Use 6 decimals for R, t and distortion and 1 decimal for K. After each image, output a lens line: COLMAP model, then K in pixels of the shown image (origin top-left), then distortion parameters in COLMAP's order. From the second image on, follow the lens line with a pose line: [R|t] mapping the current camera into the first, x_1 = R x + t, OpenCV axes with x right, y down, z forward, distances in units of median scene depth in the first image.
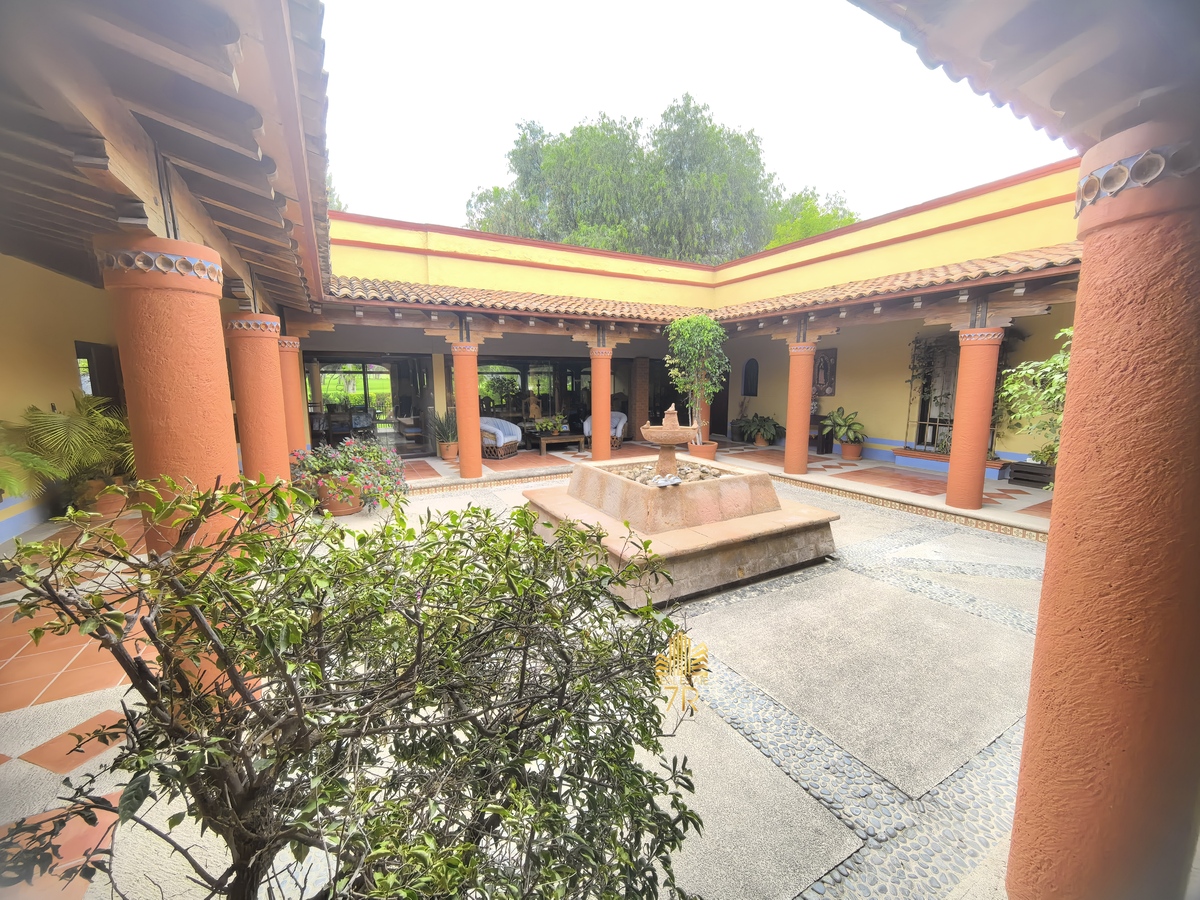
lens RADIAL K [[469.0, 0, 603.4], [0, 469.0, 444.1], [0, 0, 1]] dist [0.012385, -0.002083]
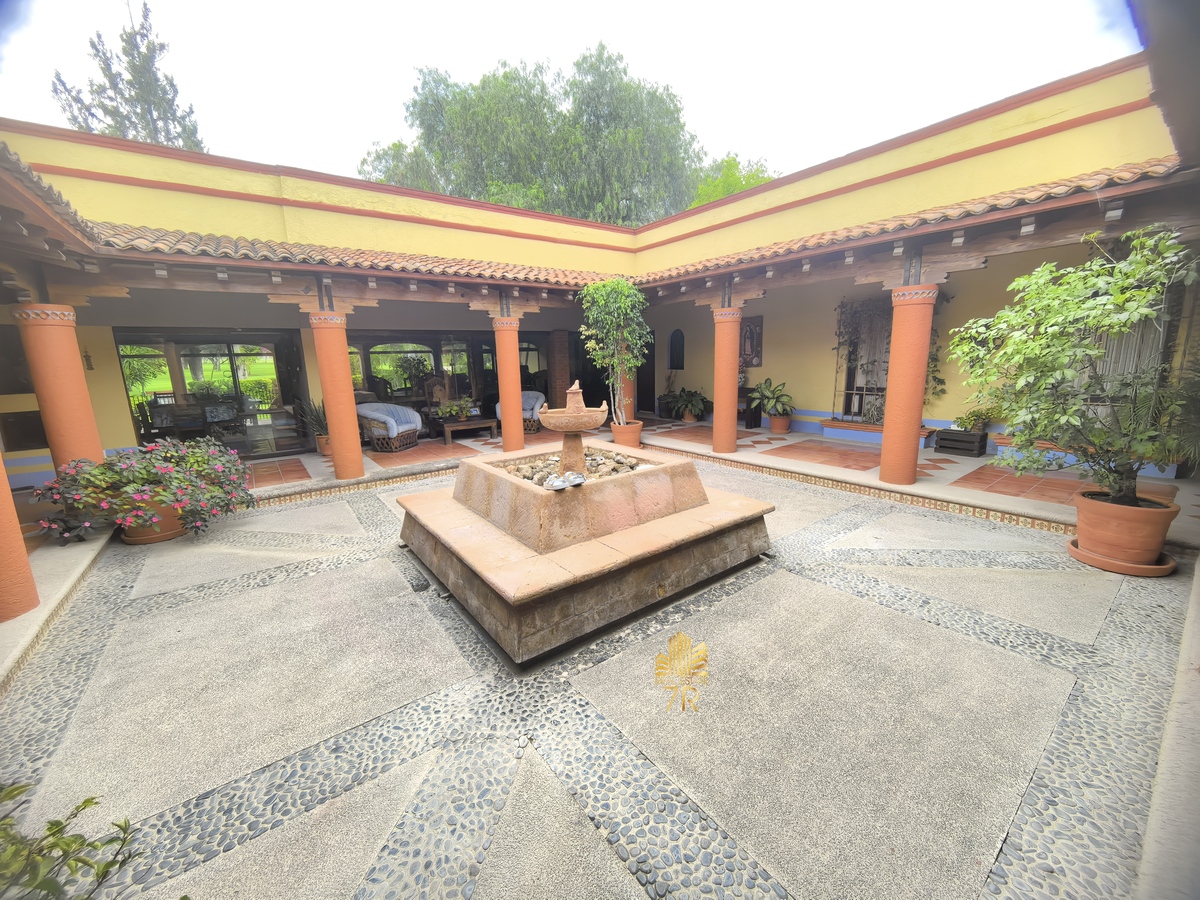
lens RADIAL K [[469.0, 0, 604.0], [0, 469.0, 444.0], [0, 0, 1]] dist [0.012385, -0.002083]
pose [[0.989858, -0.050204, 0.132893, 0.056808], [0.043831, 0.997764, 0.050457, -0.011174], [-0.135129, -0.044120, 0.989845, 0.130304]]
